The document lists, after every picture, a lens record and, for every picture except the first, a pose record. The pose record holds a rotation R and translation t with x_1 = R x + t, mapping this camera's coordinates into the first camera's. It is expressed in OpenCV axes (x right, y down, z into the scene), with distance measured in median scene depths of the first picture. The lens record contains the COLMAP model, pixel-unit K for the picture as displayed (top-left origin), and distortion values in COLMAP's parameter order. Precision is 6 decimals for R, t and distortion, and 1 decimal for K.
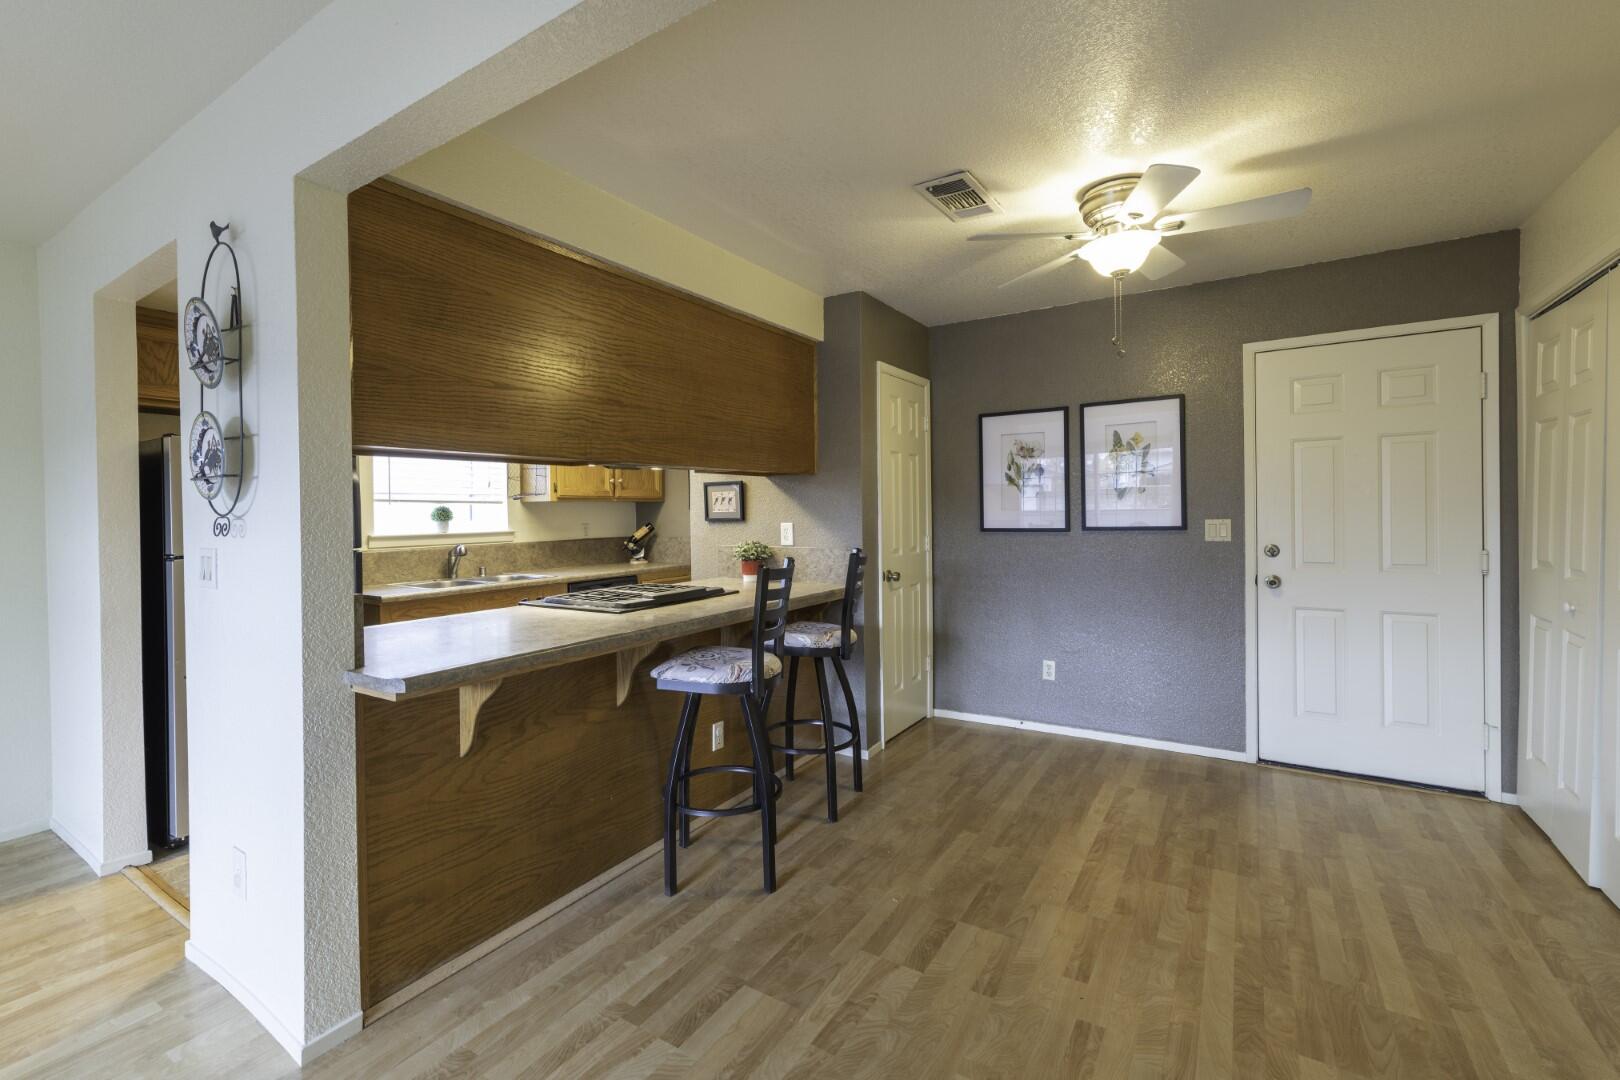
lens RADIAL K [[704.9, 0, 781.3], [0, 704.9, 518.5], [0, 0, 1]] dist [-0.012860, 0.000535]
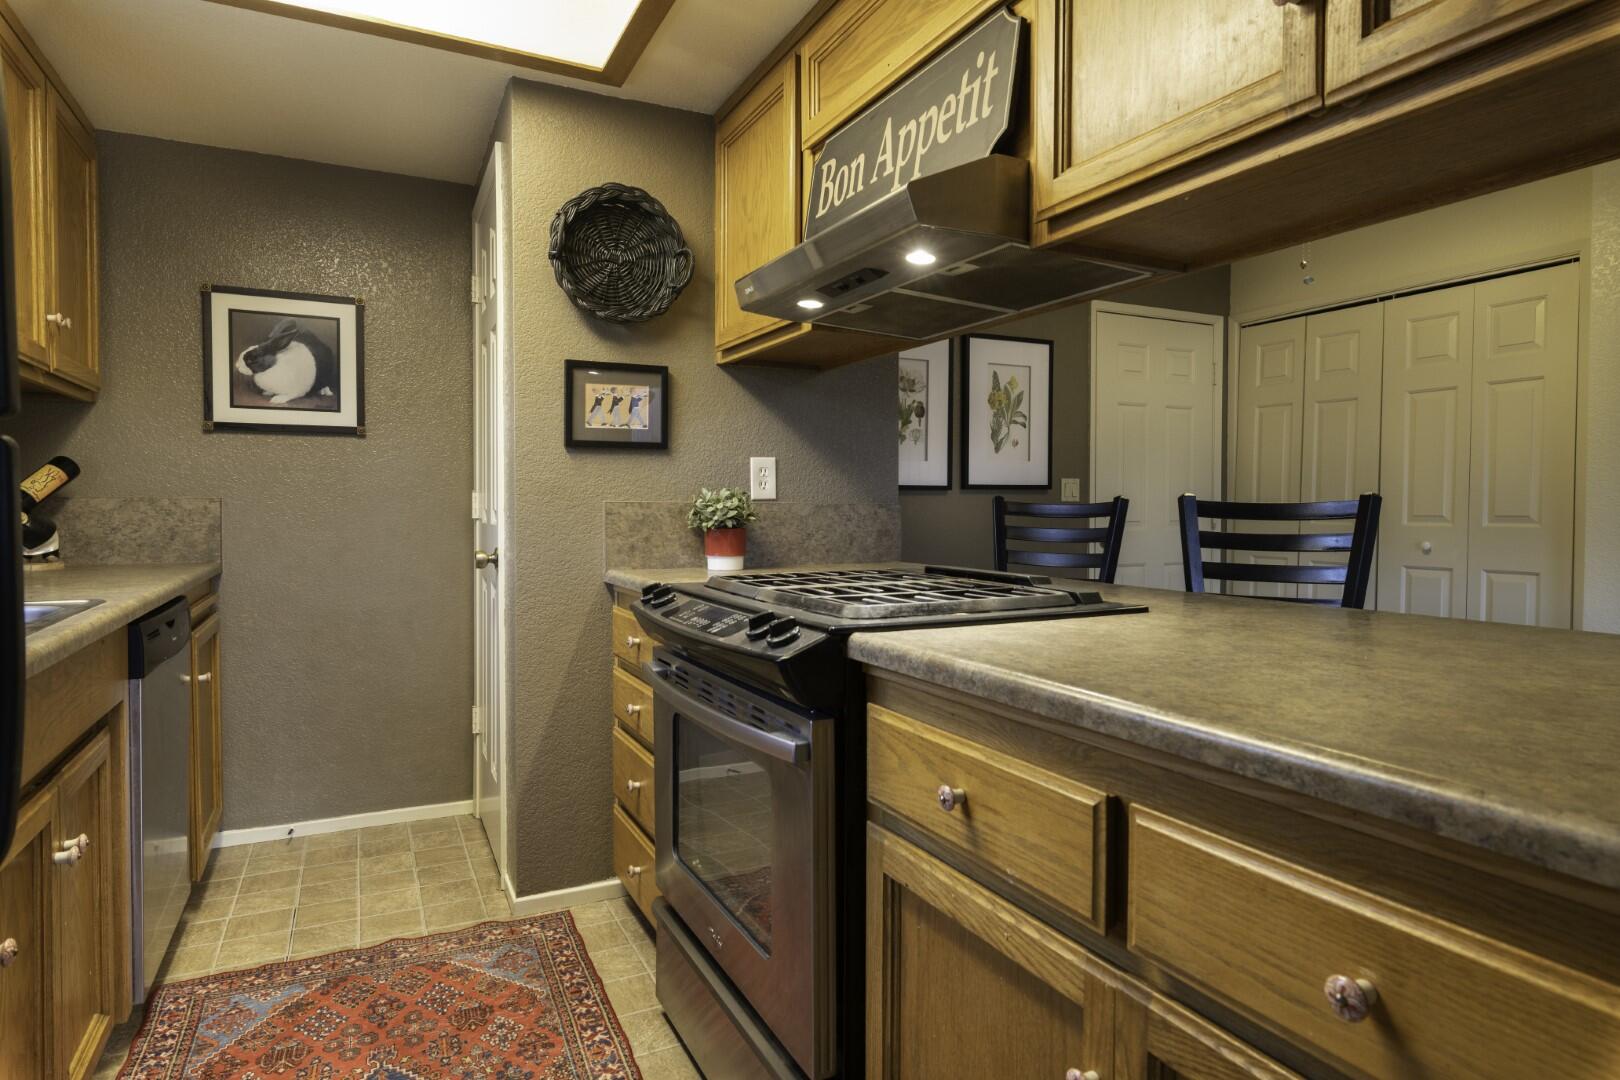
lens RADIAL K [[921.6, 0, 813.0], [0, 921.6, 530.9], [0, 0, 1]] dist [0.000152, 0.000668]
pose [[0.495371, -0.008361, 0.868641, -0.553273], [-0.001761, 0.999942, 0.010629, 0.052012], [-0.868680, -0.006795, 0.495328, 0.591032]]
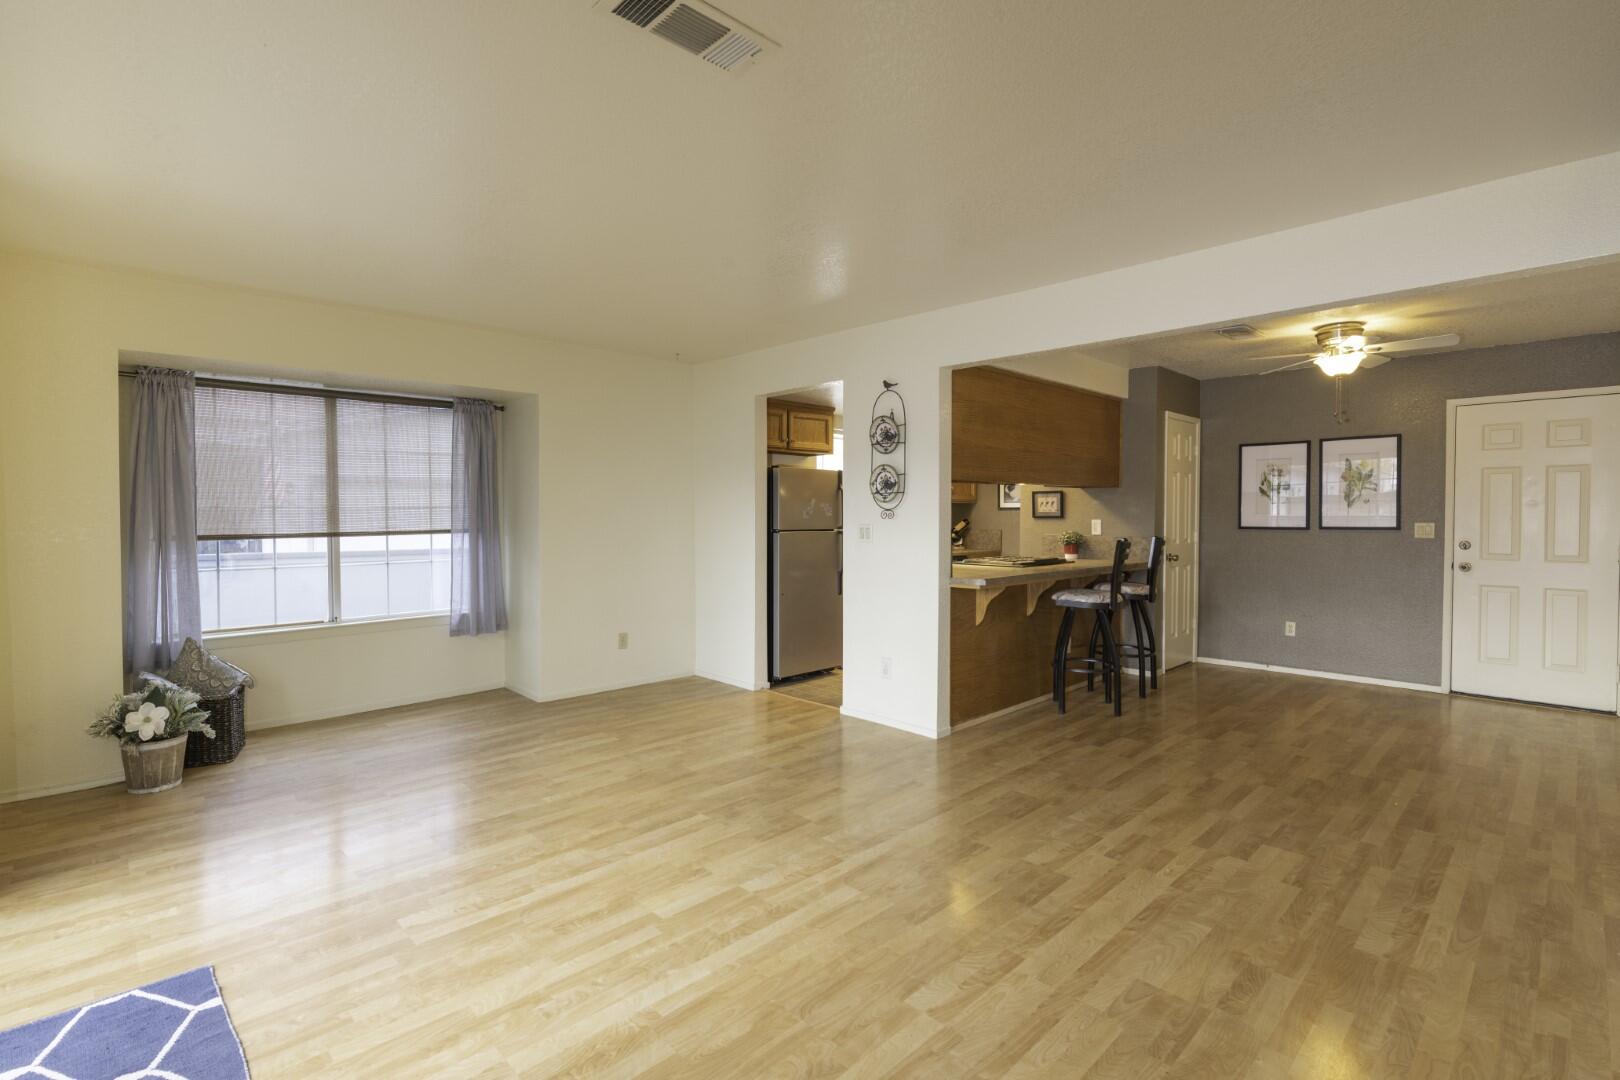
lens RADIAL K [[757.8, 0, 808.6], [0, 757.8, 528.1], [0, 0, 1]] dist [-0.005400, -0.001942]
pose [[0.976327, 0.021168, -0.215261, -0.229484], [-0.018478, 0.999724, 0.014501, 0.011318], [0.215508, -0.010180, 0.976449, -0.656585]]
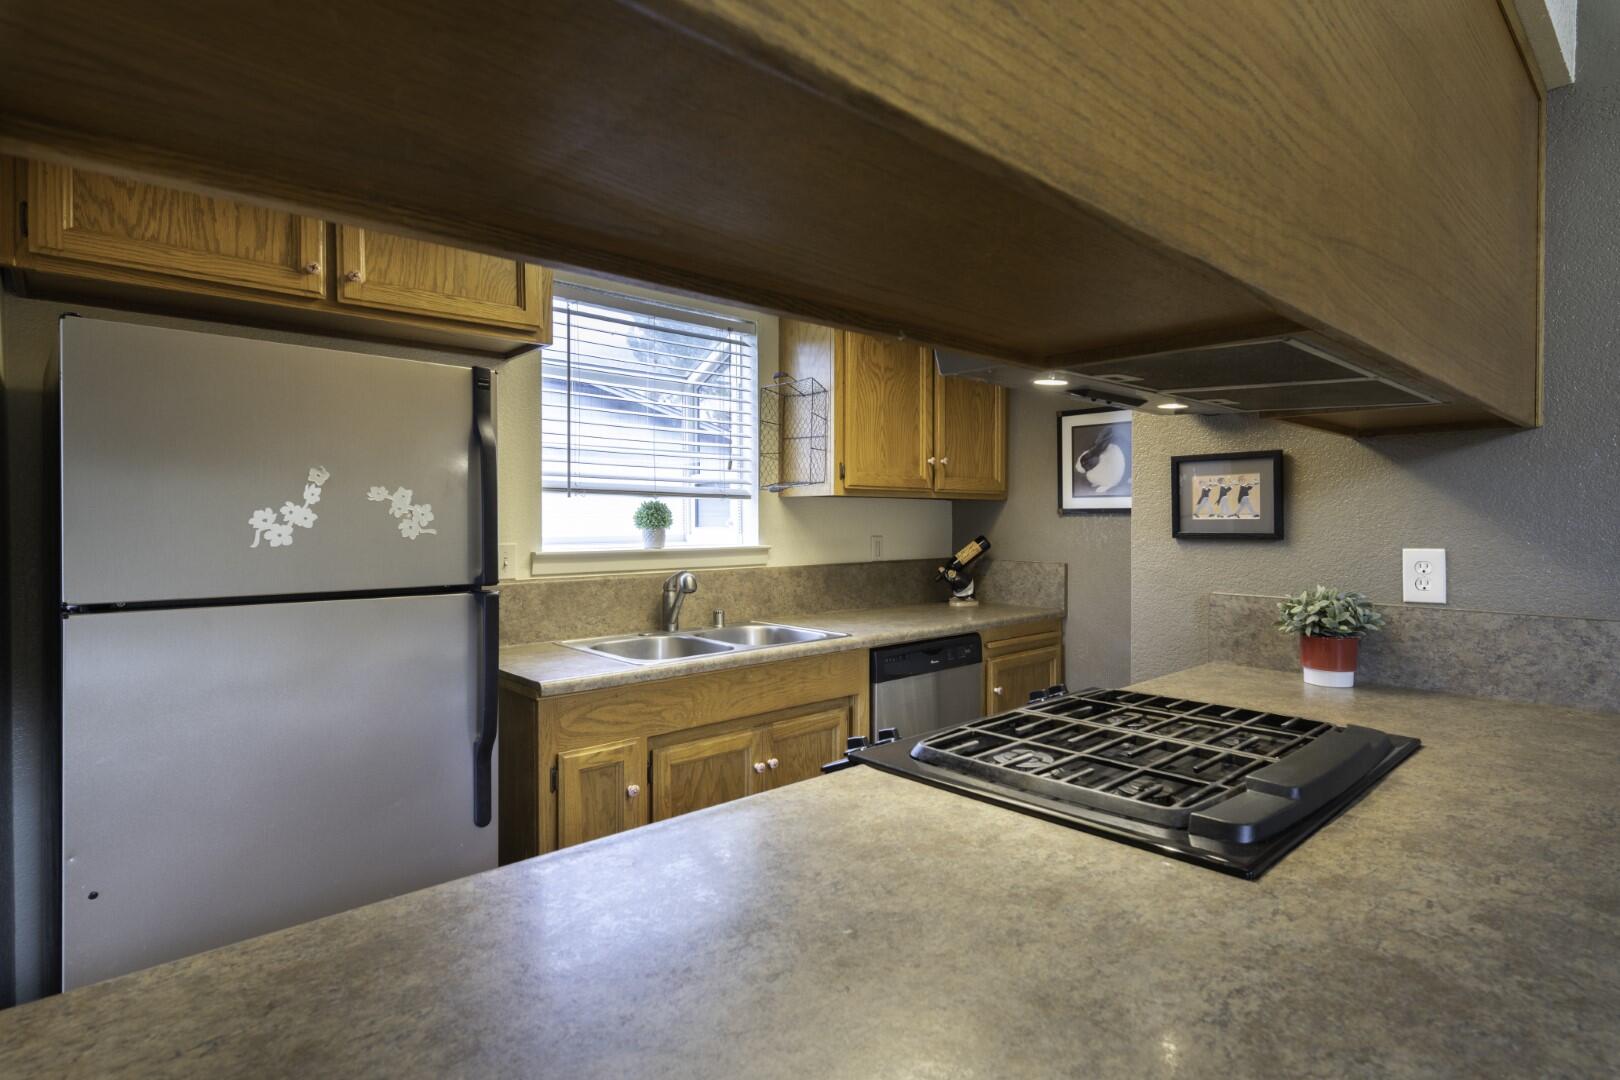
lens RADIAL K [[827.1, 0, 809.8], [0, 827.1, 525.5], [0, 0, 1]] dist [0.000756, -0.000495]
pose [[0.968525, 0.017083, -0.248331, -0.211491], [-0.017190, 0.999851, 0.001738, -0.001728], [0.248323, 0.002586, 0.968674, 0.416830]]
